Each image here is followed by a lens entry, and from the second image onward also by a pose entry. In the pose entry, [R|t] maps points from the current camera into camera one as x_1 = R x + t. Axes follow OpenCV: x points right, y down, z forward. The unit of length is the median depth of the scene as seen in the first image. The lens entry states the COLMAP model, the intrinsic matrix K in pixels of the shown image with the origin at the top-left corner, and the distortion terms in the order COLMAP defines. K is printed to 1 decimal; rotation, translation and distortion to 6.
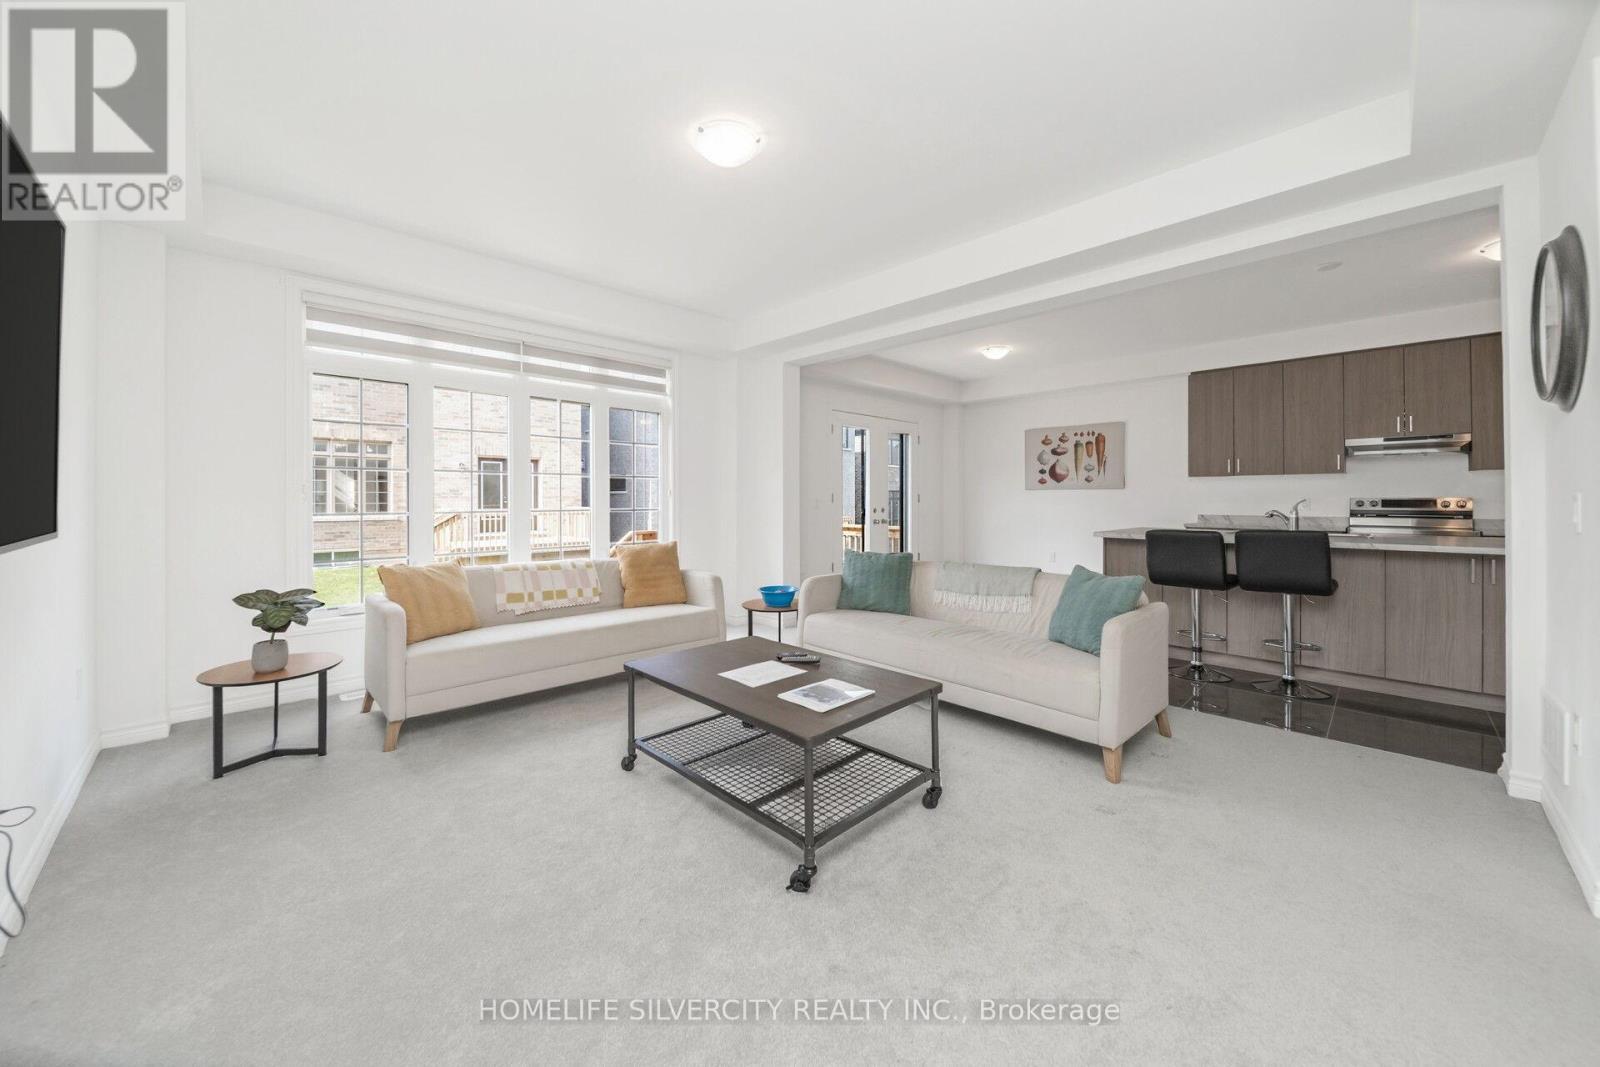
lens RADIAL K [[575.7, 0, 777.1], [0, 575.7, 499.7], [0, 0, 1]] dist [-0.002152, 0.000033]
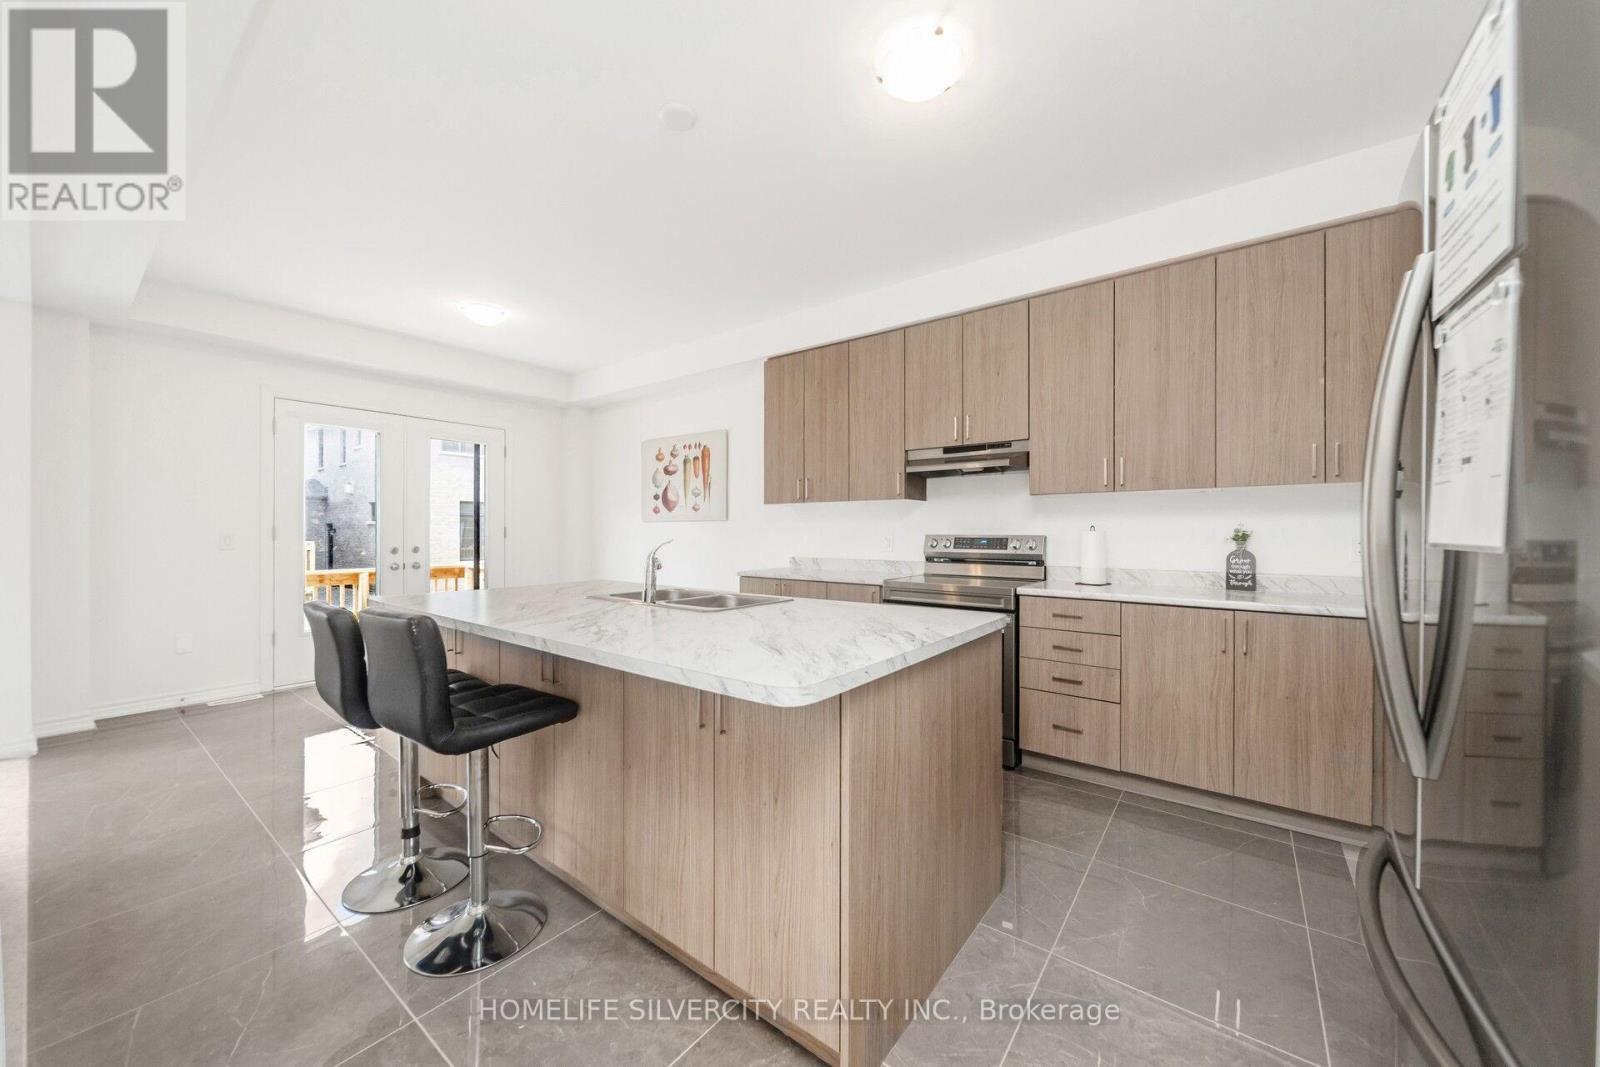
lens RADIAL K [[575.7, 0, 800.6], [0, 575.7, 531.7], [0, 0, 1]] dist [-0.002152, 0.000033]
pose [[0.986051, 0.000468, 0.166441, 0.544241], [-0.001044, 0.999994, 0.003372, -0.007174], [-0.166438, -0.003498, 0.986046, 0.246144]]
